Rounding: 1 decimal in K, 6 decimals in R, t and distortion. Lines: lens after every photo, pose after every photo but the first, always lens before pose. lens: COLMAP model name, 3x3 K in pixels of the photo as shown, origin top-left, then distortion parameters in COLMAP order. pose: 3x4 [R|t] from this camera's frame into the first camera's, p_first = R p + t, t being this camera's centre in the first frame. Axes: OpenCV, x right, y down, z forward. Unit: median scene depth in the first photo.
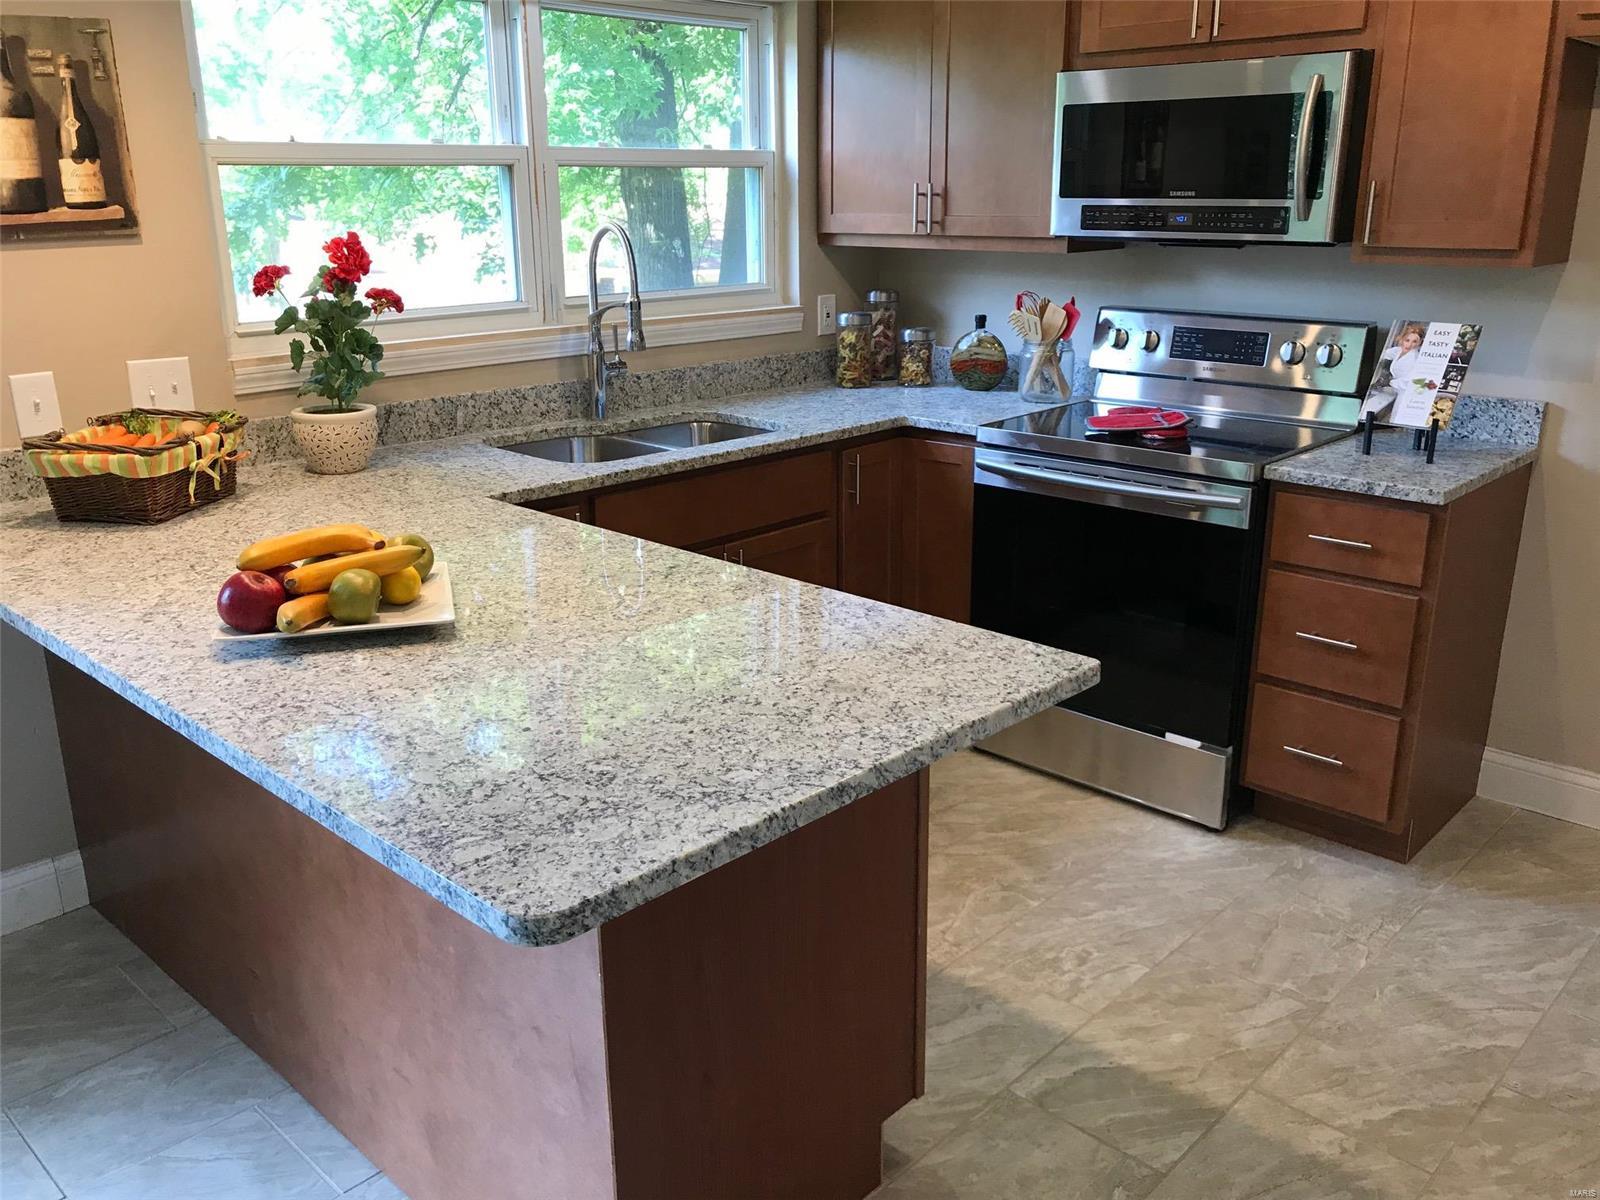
lens RADIAL K [[1314.2, 0, 799.0], [0, 1314.2, 592.9], [0, 0, 1]] dist [0.044099, -0.075147]
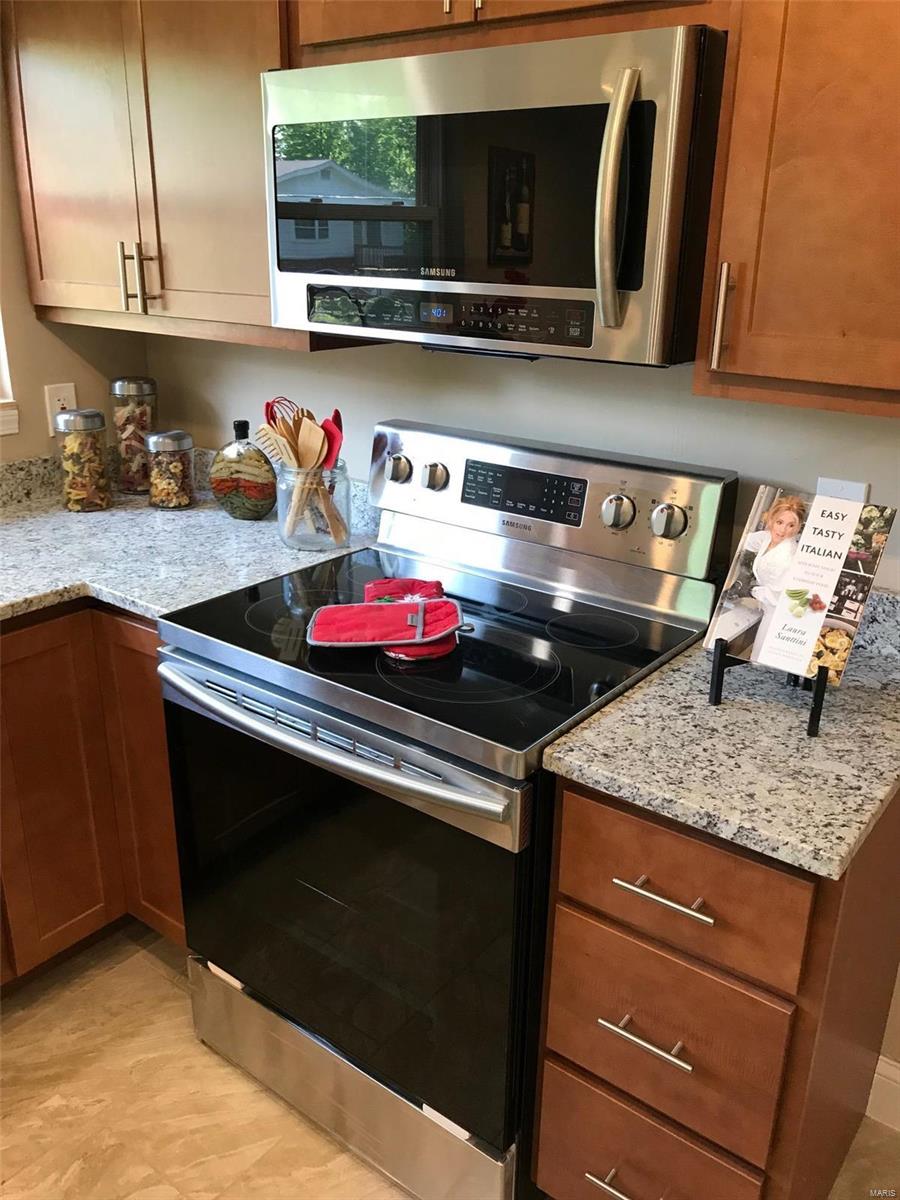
lens RADIAL K [[985.7, 0, 455.4], [0, 985.7, 595.3], [0, 0, 1]] dist [0.044099, -0.075147]
pose [[0.993867, -0.008999, 0.110212, 0.261213], [0.004072, 0.998986, 0.044842, -0.181543], [-0.110503, -0.044118, 0.992896, 0.562391]]
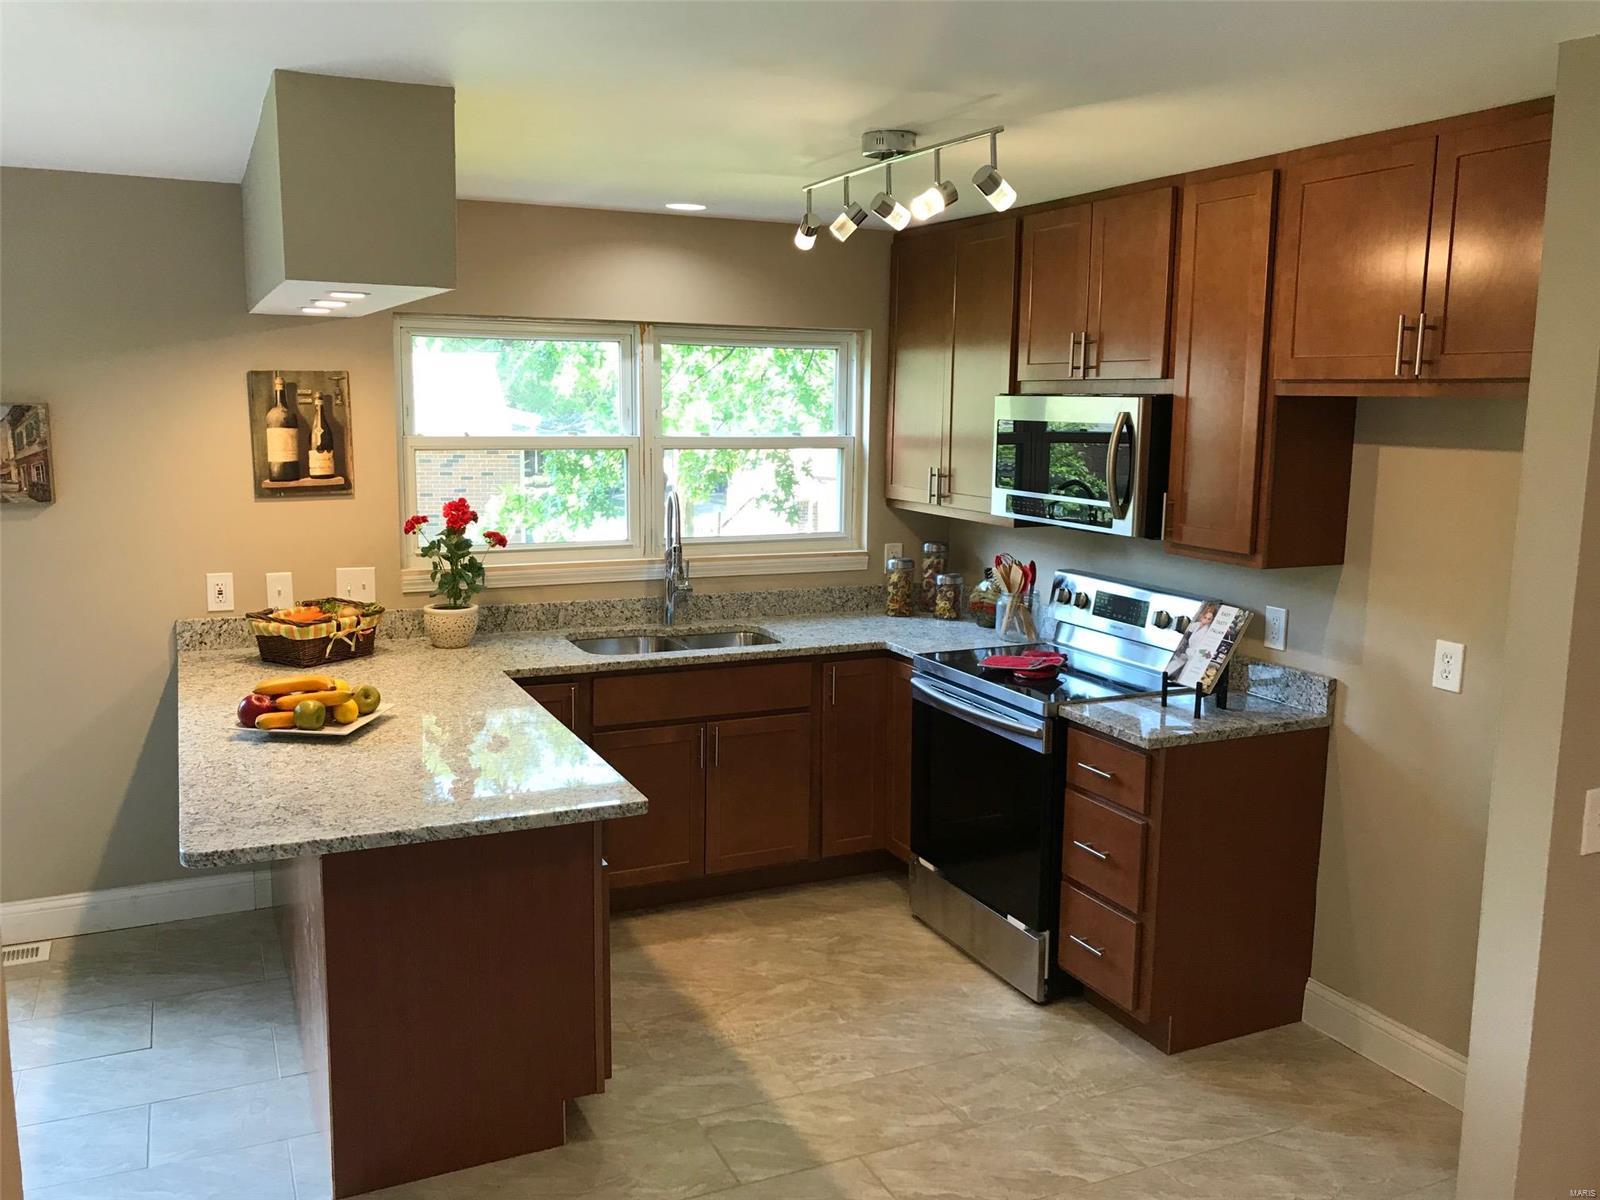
lens RADIAL K [[1312.8, 0, 803.0], [0, 1312.8, 587.6], [0, 0, 1]] dist [0.002056, -0.005185]
pose [[0.931140, 0.071805, -0.357521, 0.558019], [-0.125662, 0.983553, -0.129738, -0.012428], [0.342325, 0.165731, 0.924849, -0.273639]]
